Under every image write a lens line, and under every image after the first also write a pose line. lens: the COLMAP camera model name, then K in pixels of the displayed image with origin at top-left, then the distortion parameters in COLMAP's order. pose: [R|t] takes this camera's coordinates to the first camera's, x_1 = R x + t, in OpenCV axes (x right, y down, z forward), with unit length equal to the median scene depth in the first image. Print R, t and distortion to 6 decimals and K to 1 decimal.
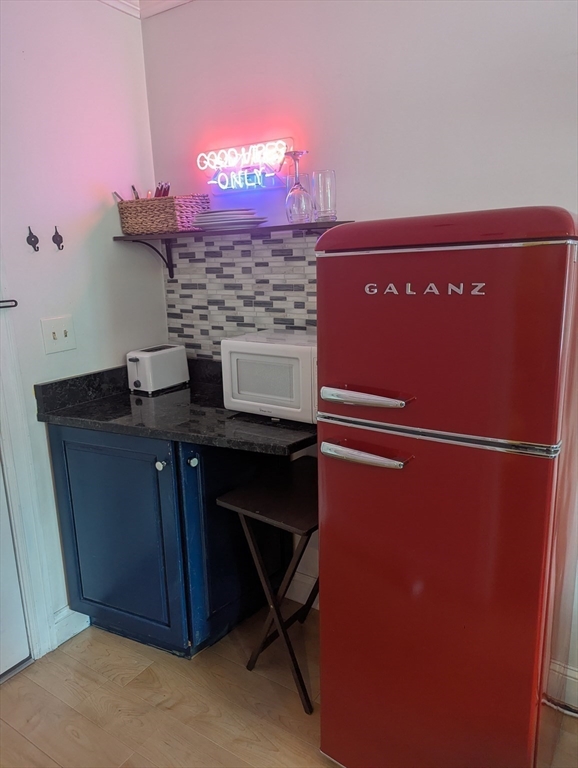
lens RADIAL K [[535.8, 0, 290.2], [0, 535.8, 384.3], [0, 0, 1]] dist [0.040063, -0.000093]
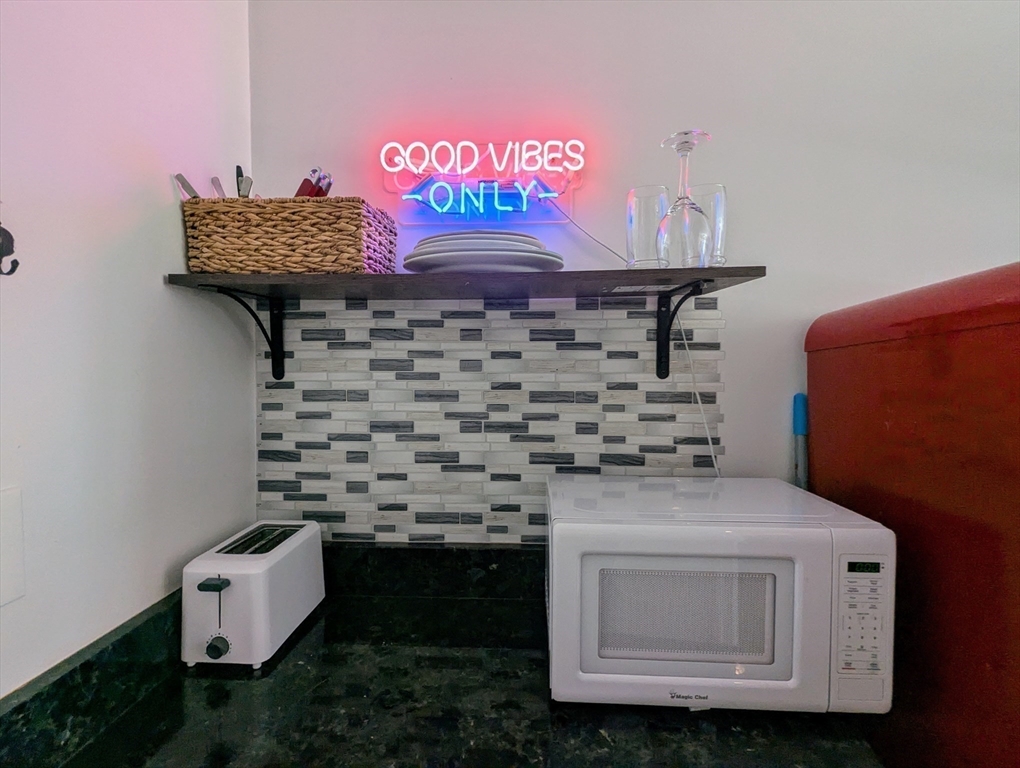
lens RADIAL K [[483.1, 0, 507.0], [0, 483.1, 381.7], [0, 0, 1]] dist [0.002982, 0.000075]
pose [[0.859314, 0.015096, 0.511225, -0.274744], [0.093507, 0.978080, -0.186056, -0.097924], [-0.502827, 0.207683, 0.839066, 0.547915]]
